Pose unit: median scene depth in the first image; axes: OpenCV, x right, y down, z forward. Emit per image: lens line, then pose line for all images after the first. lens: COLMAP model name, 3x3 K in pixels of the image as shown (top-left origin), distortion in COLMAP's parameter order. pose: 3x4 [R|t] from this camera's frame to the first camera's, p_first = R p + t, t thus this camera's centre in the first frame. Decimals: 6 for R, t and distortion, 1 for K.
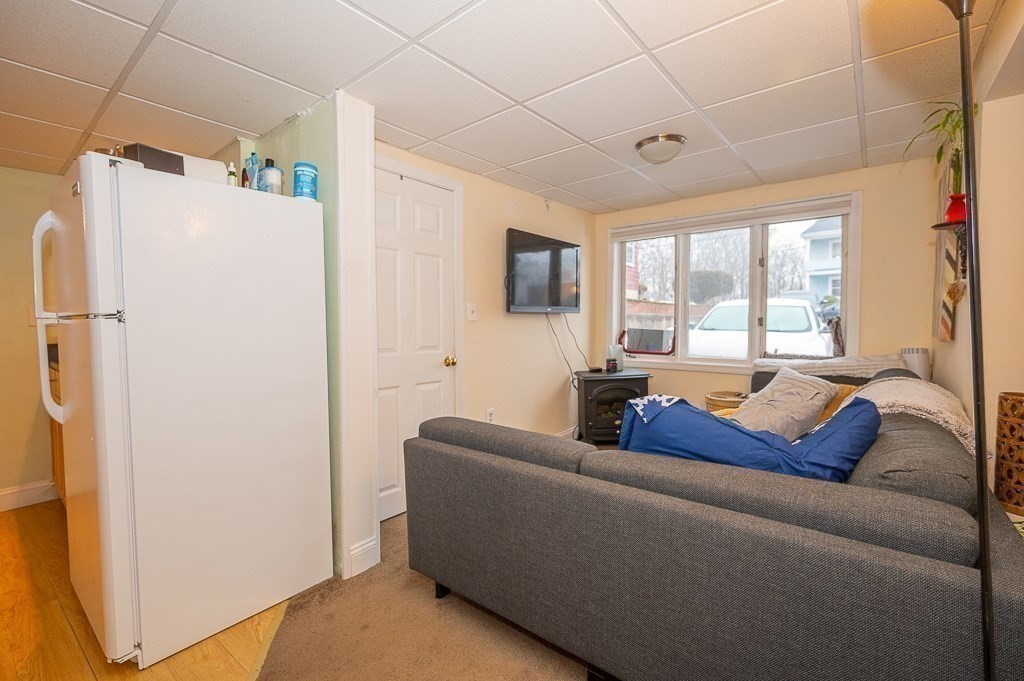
lens RADIAL K [[447.9, 0, 517.7], [0, 447.9, 340.6], [0, 0, 1]] dist [-0.000964, 0.000012]
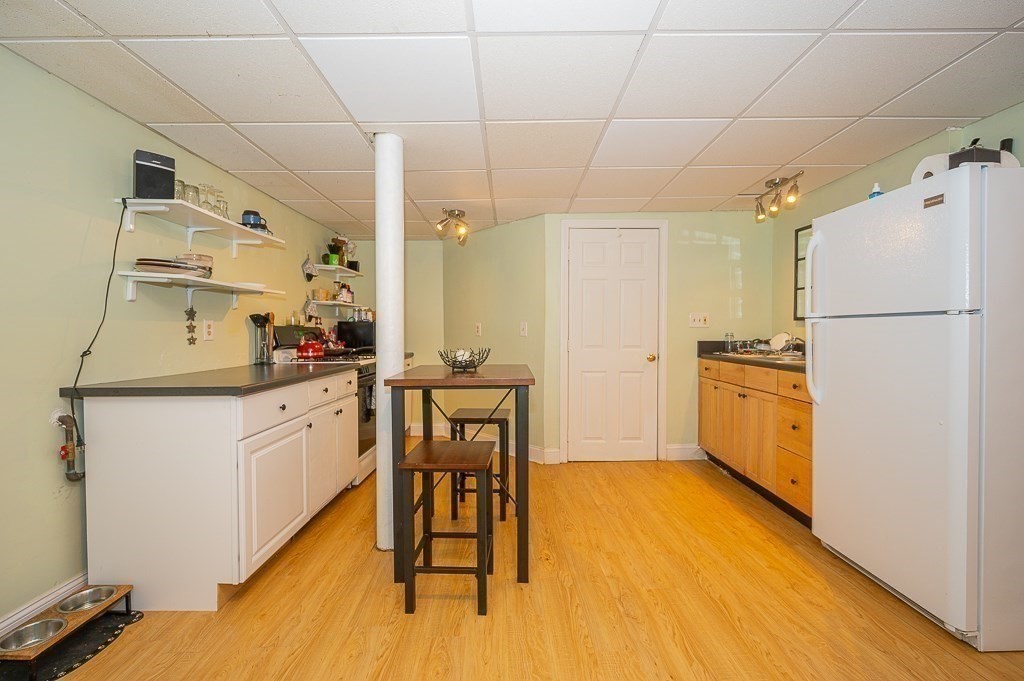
lens RADIAL K [[447.9, 0, 509.7], [0, 447.9, 341.6], [0, 0, 1]] dist [-0.000964, 0.000012]
pose [[0.628894, 0.019543, -0.777245, -0.284345], [-0.029220, 0.999572, 0.001490, 0.017556], [0.776942, 0.021774, 0.629196, -0.201663]]
